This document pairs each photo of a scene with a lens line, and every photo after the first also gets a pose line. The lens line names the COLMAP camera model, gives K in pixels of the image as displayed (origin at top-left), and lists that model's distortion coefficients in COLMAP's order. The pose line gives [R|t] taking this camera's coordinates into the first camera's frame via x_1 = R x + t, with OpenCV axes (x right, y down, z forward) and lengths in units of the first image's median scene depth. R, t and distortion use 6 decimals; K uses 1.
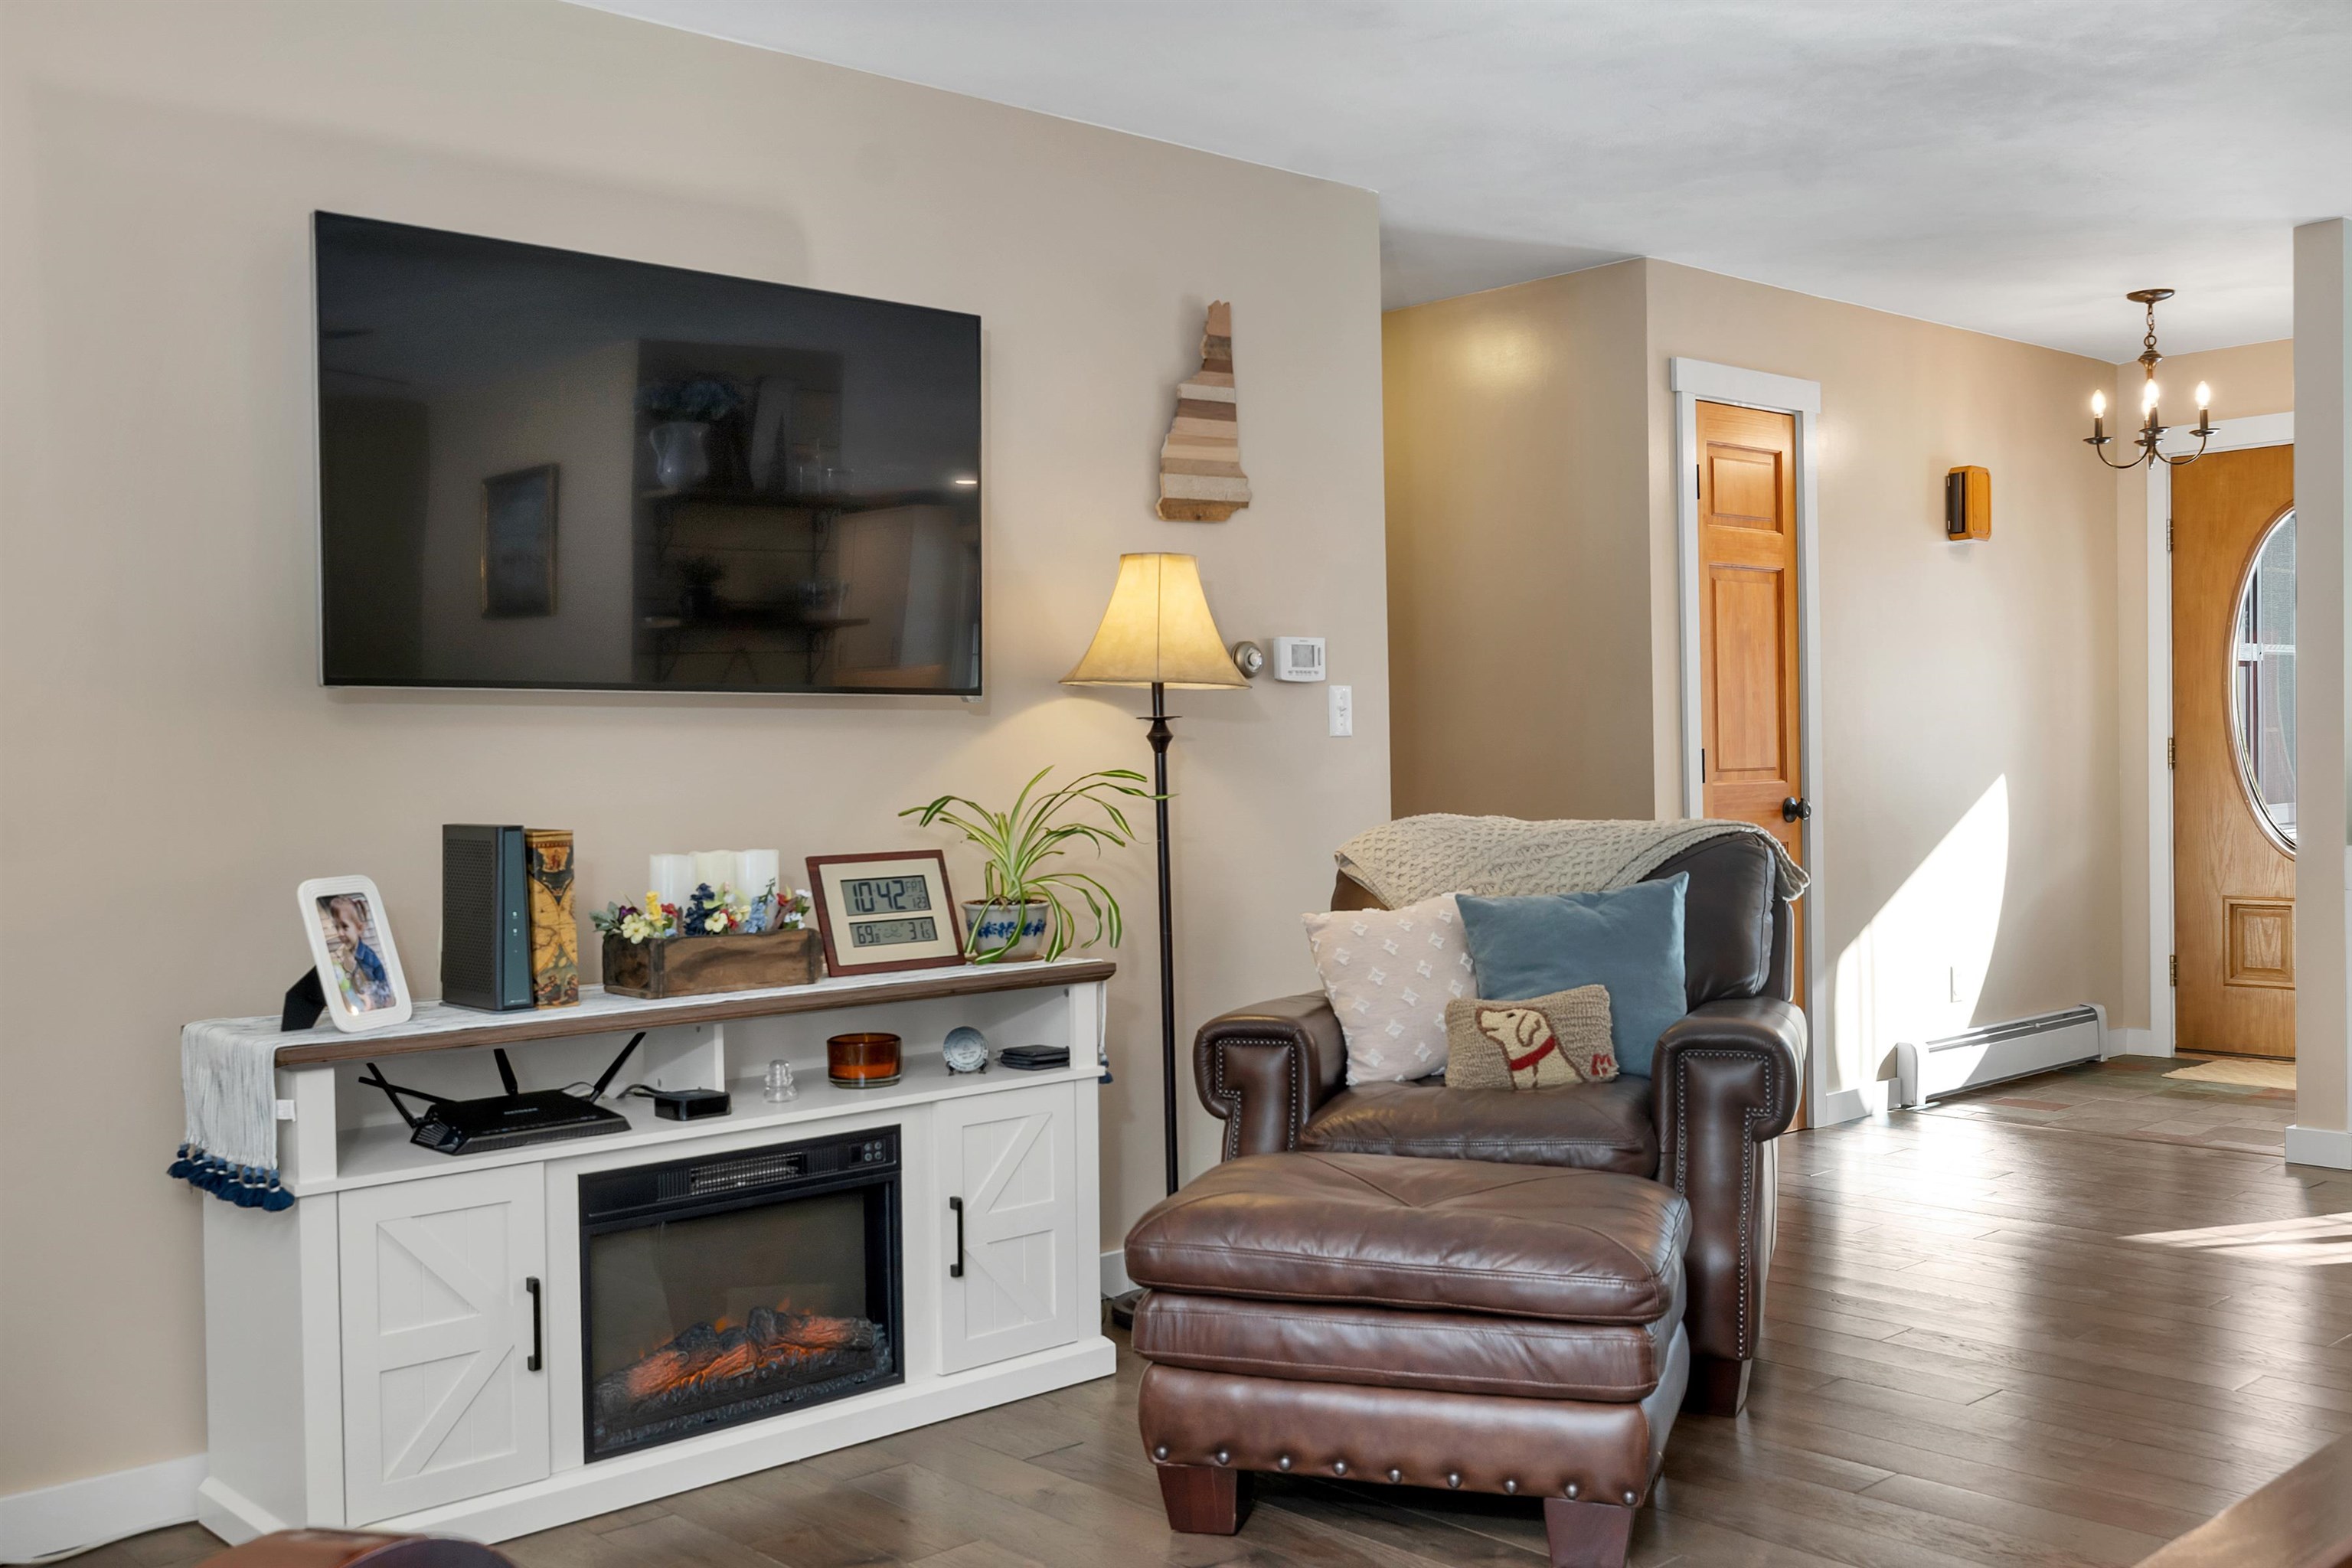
lens RADIAL K [[2162.4, 0, 1180.4], [0, 2162.4, 800.3], [0, 0, 1]] dist [-0.005709, 0.000000]
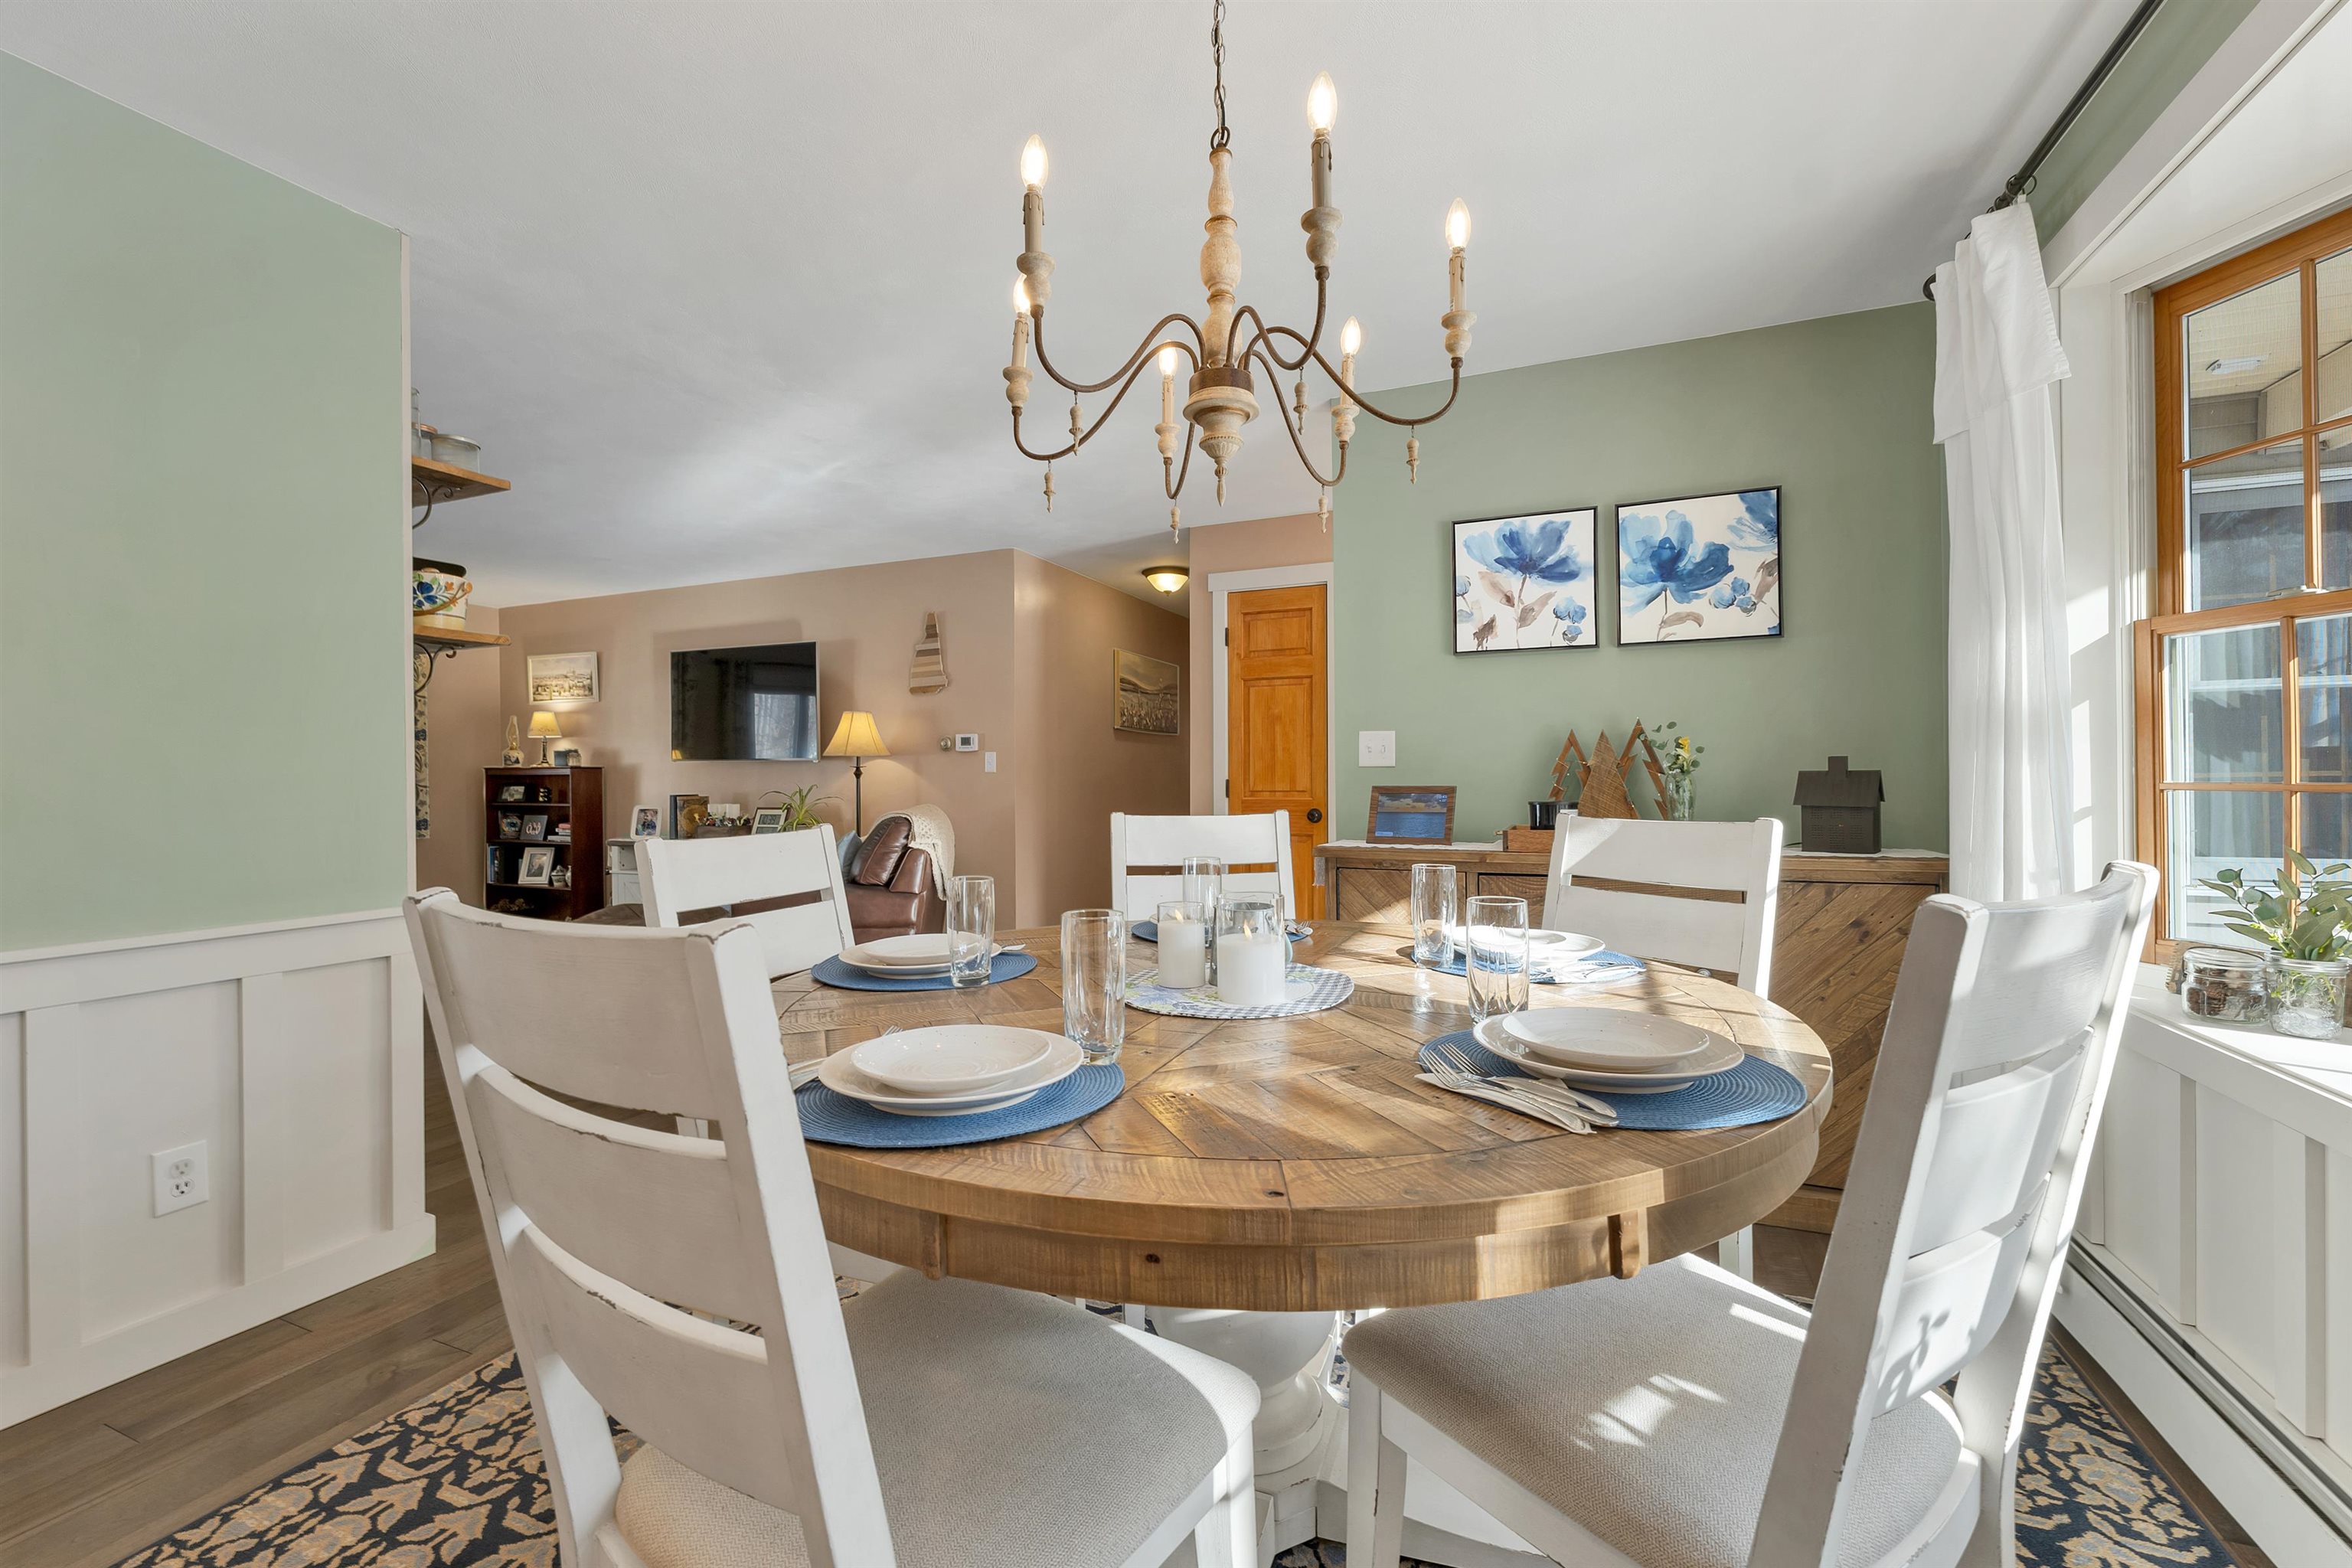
lens RADIAL K [[991.3, 0, 1178.8], [0, 991.3, 771.3], [0, 0, 1]] dist [0.000499, 0.000354]
pose [[0.411497, 0.010357, -0.911352, 1.526447], [-0.020583, 0.999786, 0.002068, -0.048079], [0.911178, 0.017907, 0.411623, 0.923578]]
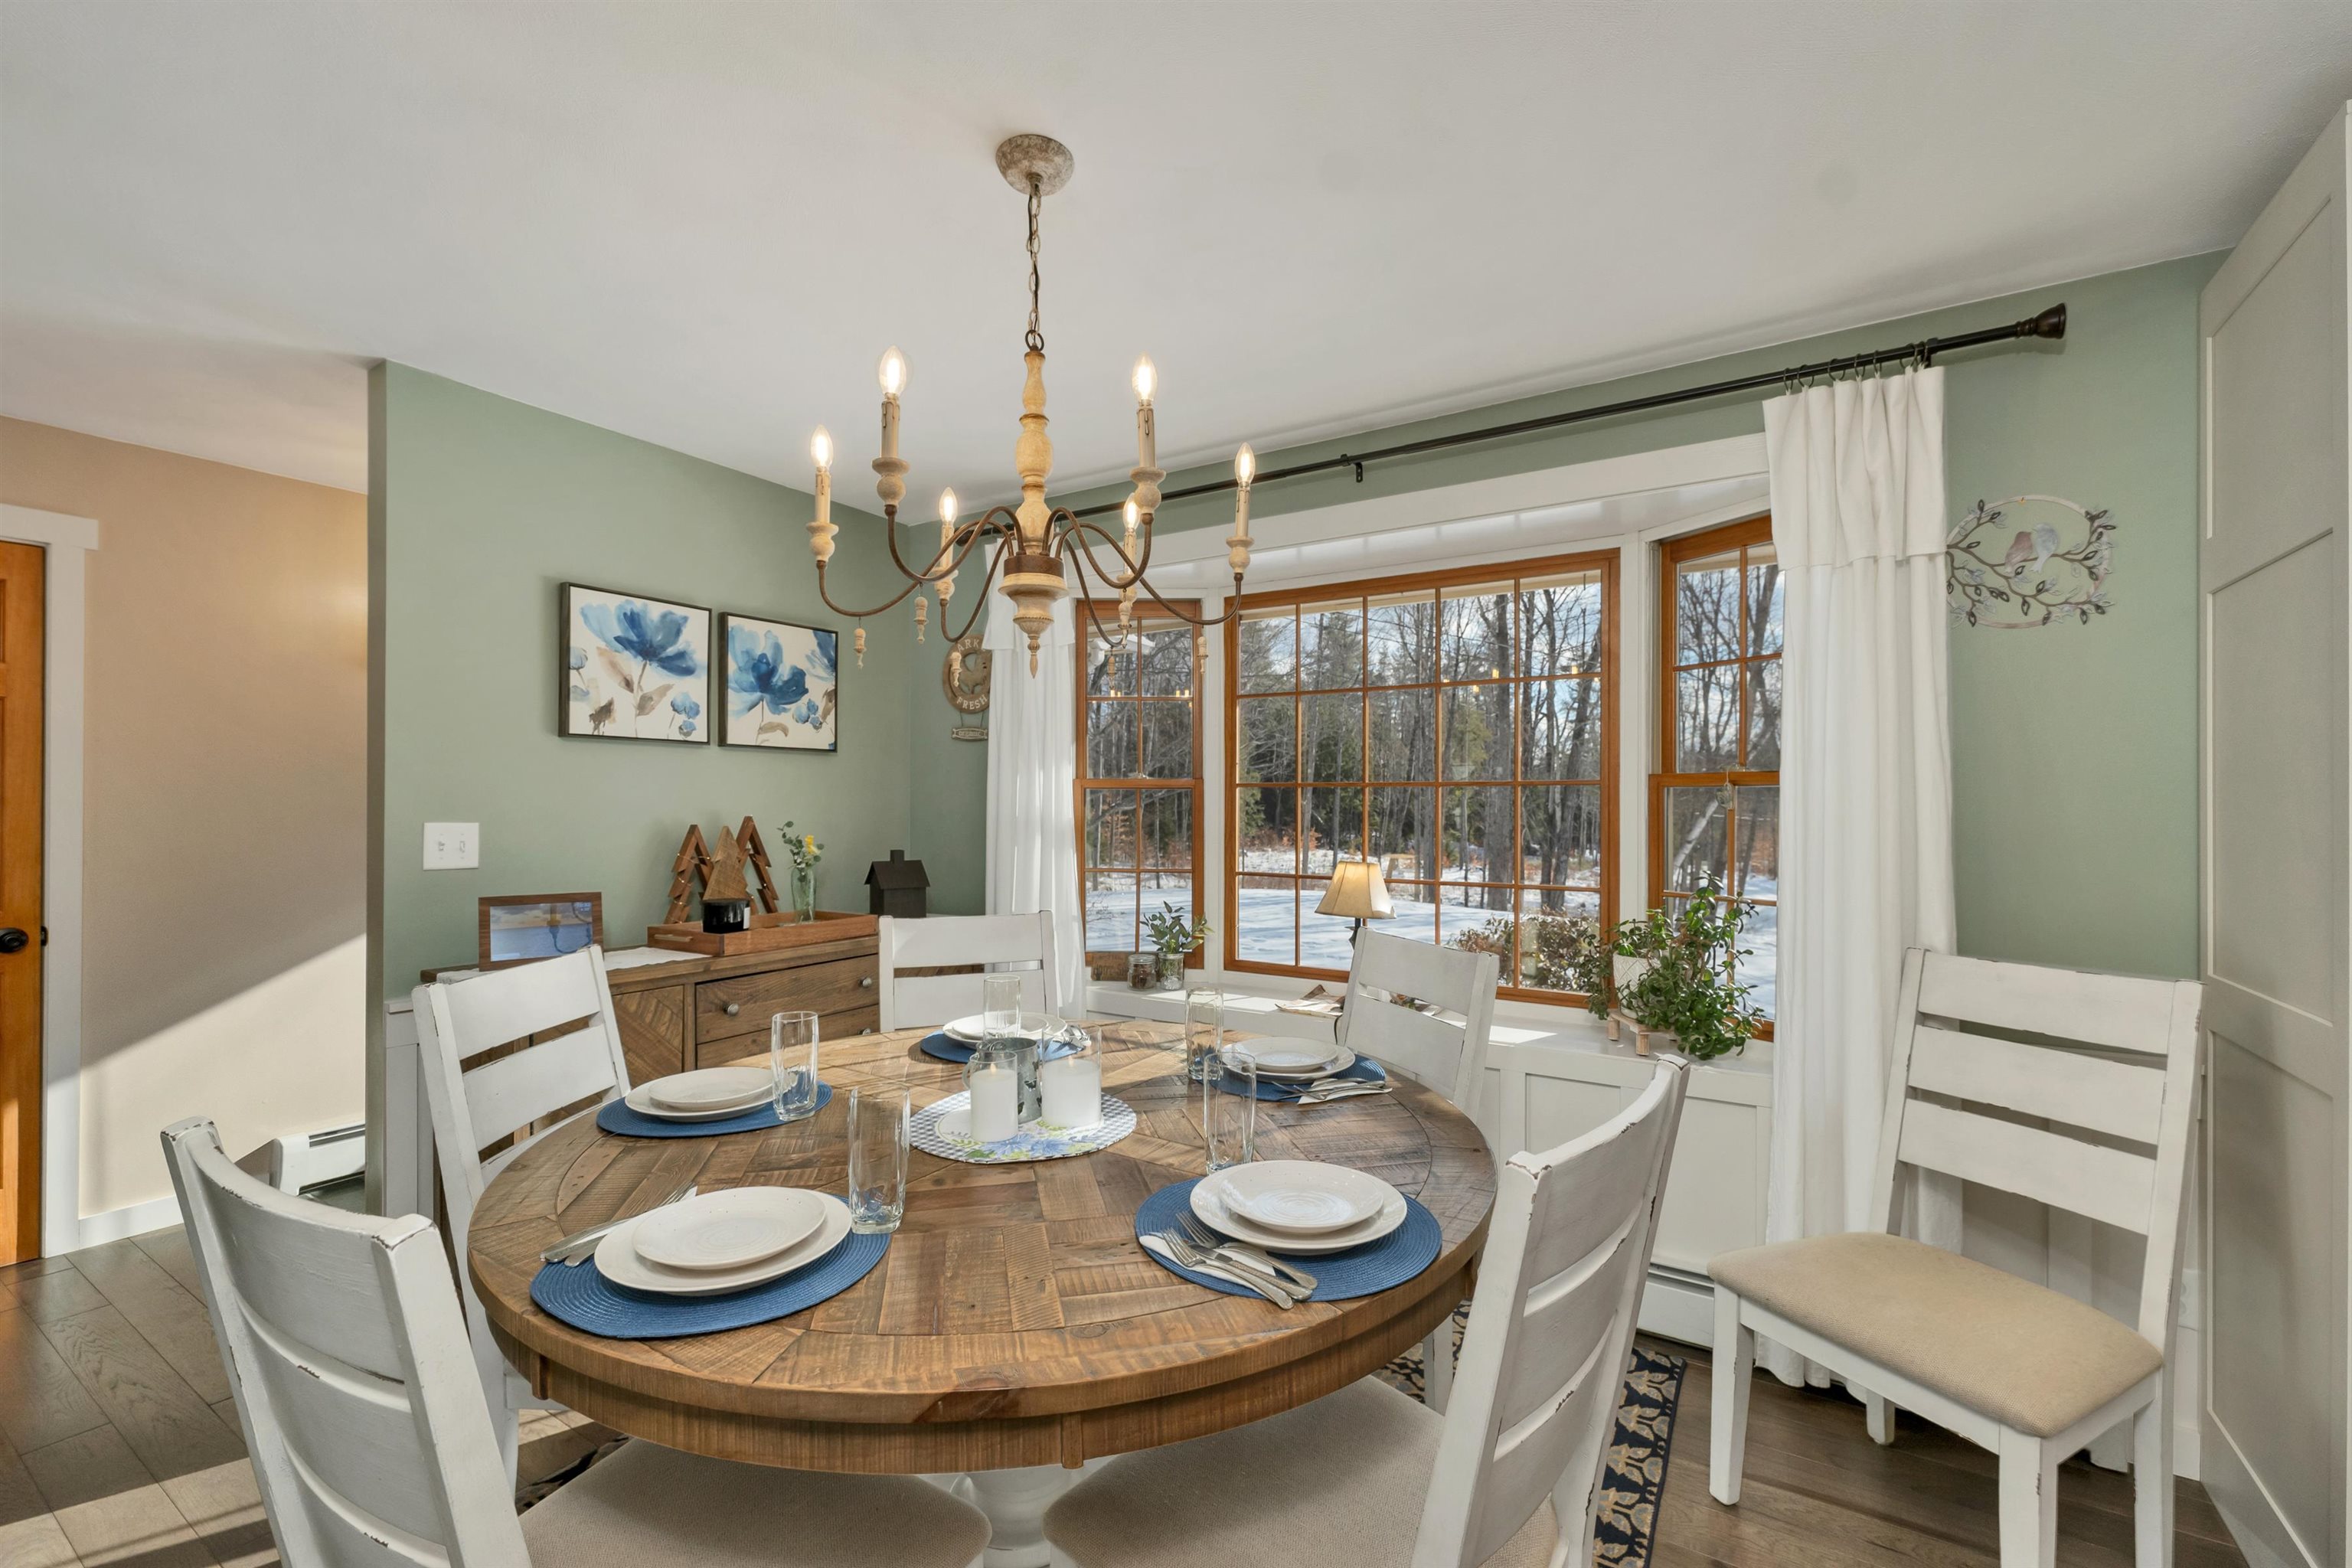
lens RADIAL K [[964.8, 0, 1178.2], [0, 964.8, 803.8], [0, 0, 1]] dist [-0.003228, -0.000526]
pose [[0.965553, 0.026164, 0.258888, 1.108977], [-0.019307, 0.999393, -0.028994, -0.088310], [-0.259490, 0.022997, 0.965472, 0.681450]]
